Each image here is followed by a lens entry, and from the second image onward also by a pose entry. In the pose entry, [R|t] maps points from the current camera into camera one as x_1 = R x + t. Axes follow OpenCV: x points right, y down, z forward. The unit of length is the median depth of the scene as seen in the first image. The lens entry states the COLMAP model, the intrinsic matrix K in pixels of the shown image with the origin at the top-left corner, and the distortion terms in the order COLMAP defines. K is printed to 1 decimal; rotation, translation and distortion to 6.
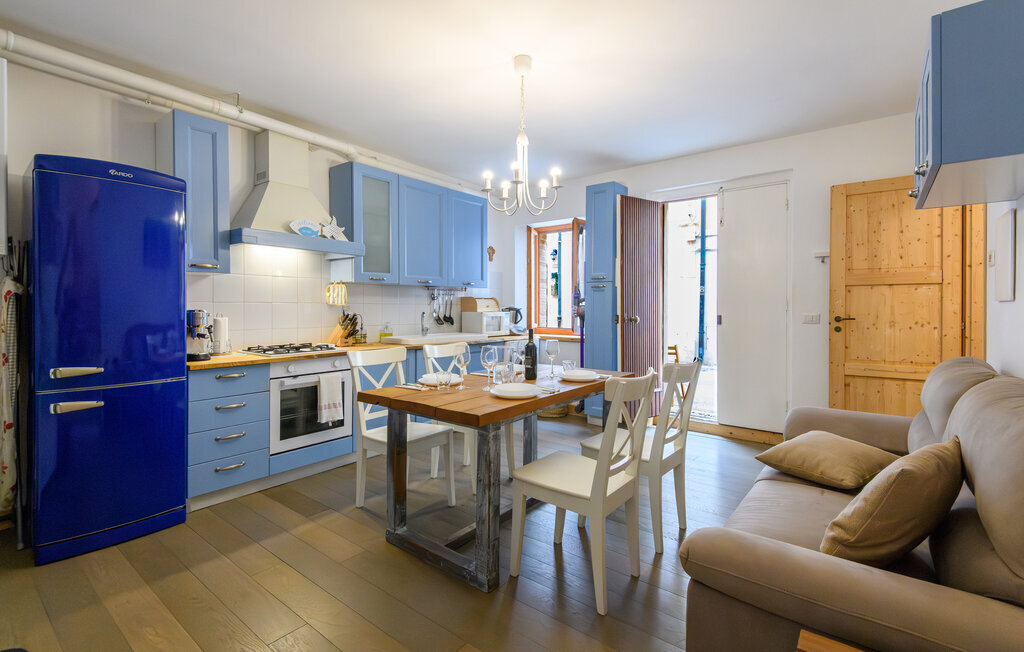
lens RADIAL K [[469.3, 0, 494.1], [0, 469.3, 306.1], [0, 0, 1]] dist [-0.003058, -0.003720]
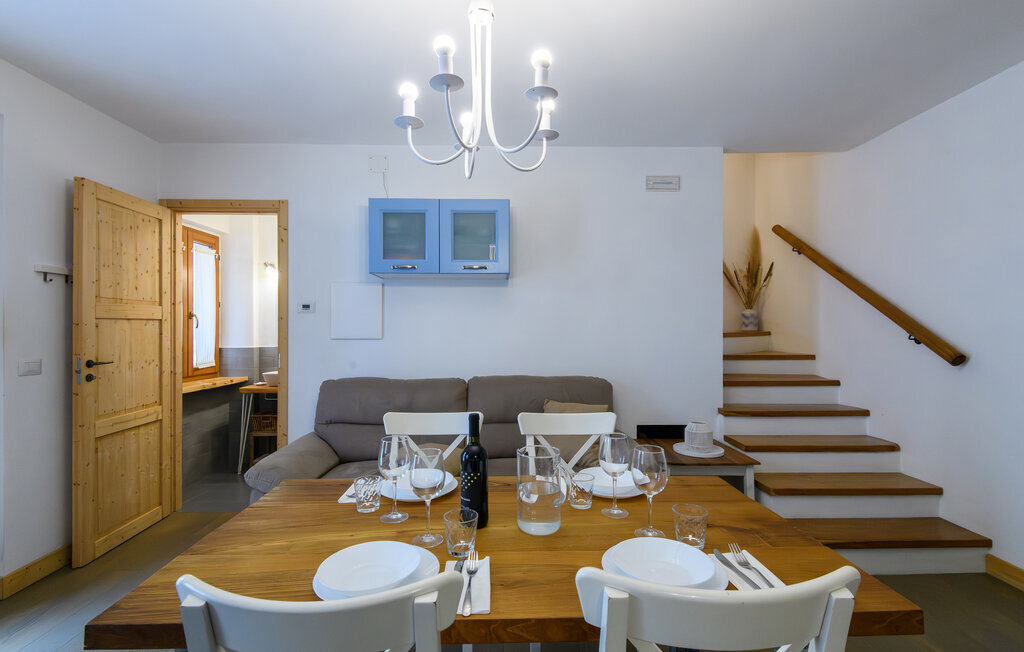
lens RADIAL K [[469.3, 0, 506.8], [0, 469.3, 326.2], [0, 0, 1]] dist [-0.003058, -0.003720]
pose [[-0.646951, 0.000492, 0.762531, -0.254049], [-0.003407, 0.999988, -0.003535, -0.032214], [-0.762524, -0.004885, -0.646941, 1.031291]]
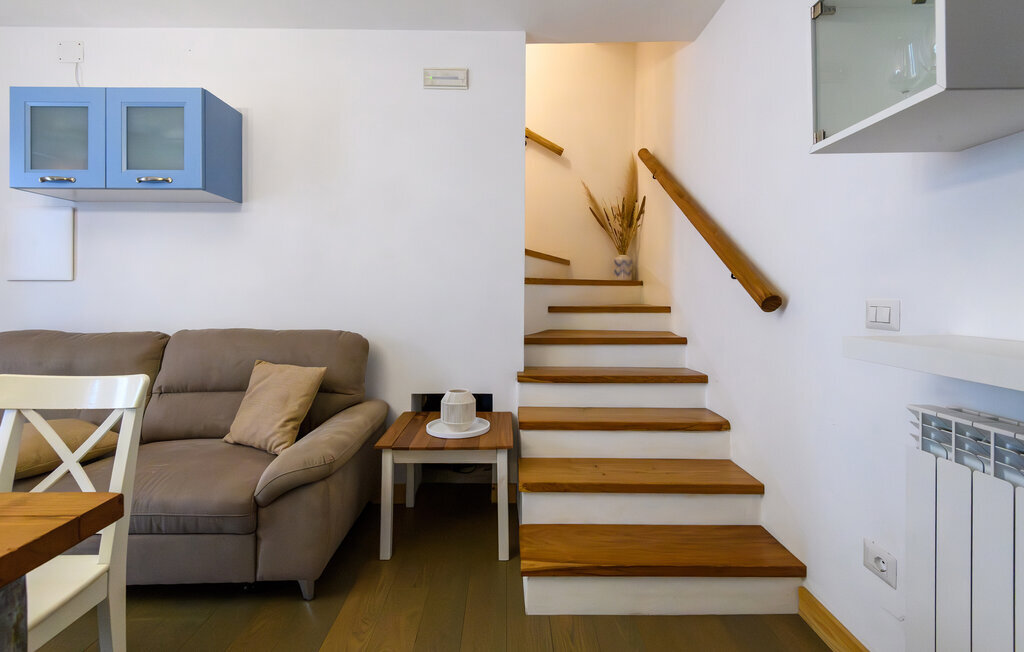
lens RADIAL K [[469.3, 0, 517.1], [0, 469.3, 296.5], [0, 0, 1]] dist [-0.003058, -0.003720]
pose [[-0.649846, -0.004363, 0.760054, -0.366862], [-0.005963, 0.999982, 0.000642, 0.013401], [-0.760043, -0.004114, -0.649860, 0.533611]]
